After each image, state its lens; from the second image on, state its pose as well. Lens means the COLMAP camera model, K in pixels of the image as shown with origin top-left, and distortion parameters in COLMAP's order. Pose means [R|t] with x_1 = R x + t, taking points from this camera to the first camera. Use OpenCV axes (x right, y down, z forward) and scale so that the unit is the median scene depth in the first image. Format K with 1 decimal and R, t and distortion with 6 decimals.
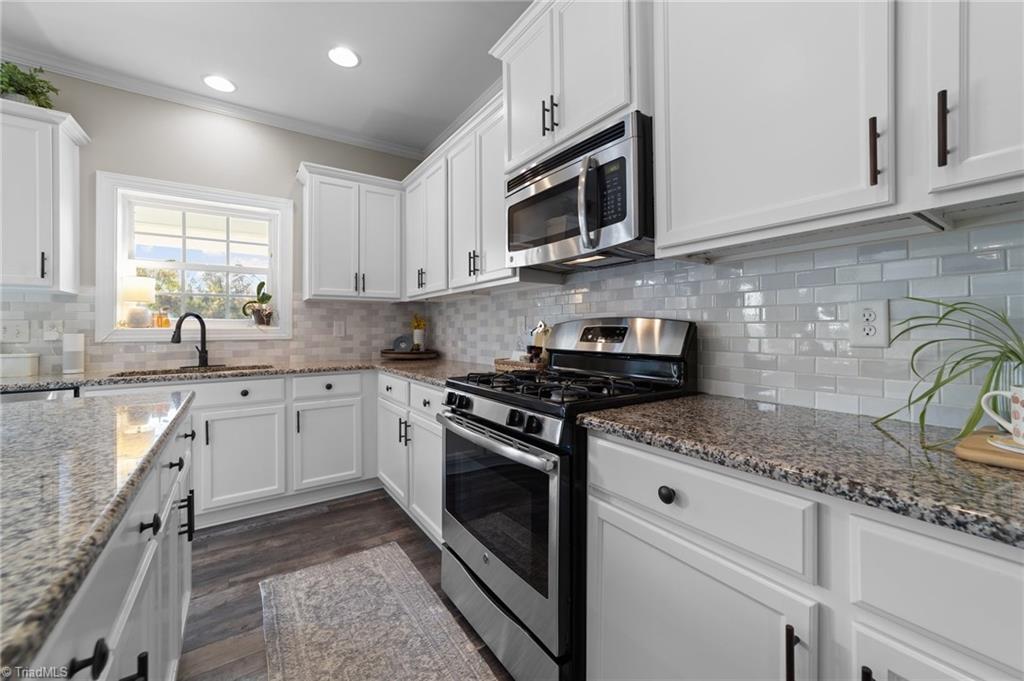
lens RADIAL K [[393.8, 0, 517.9], [0, 393.8, 327.3], [0, 0, 1]] dist [-0.001384, -0.000314]
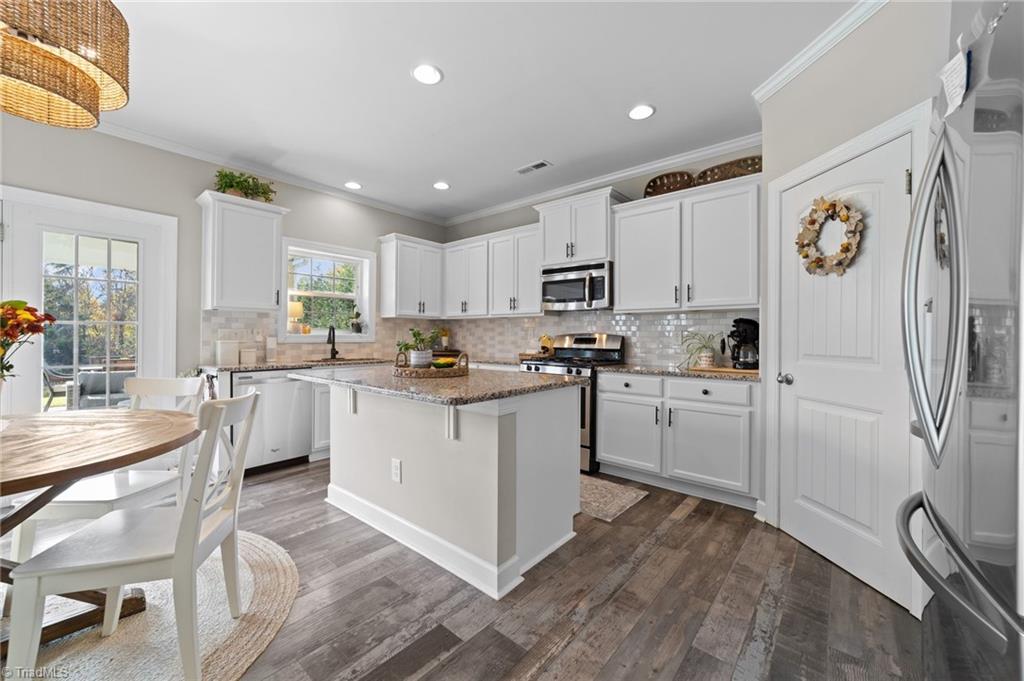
lens RADIAL K [[393.8, 0, 508.9], [0, 393.8, 338.4], [0, 0, 1]] dist [-0.001384, -0.000314]
pose [[0.963365, 0.011579, 0.267944, -0.645246], [-0.014312, 0.999864, 0.008250, -0.006775], [-0.267812, -0.011783, 0.963399, -0.862158]]
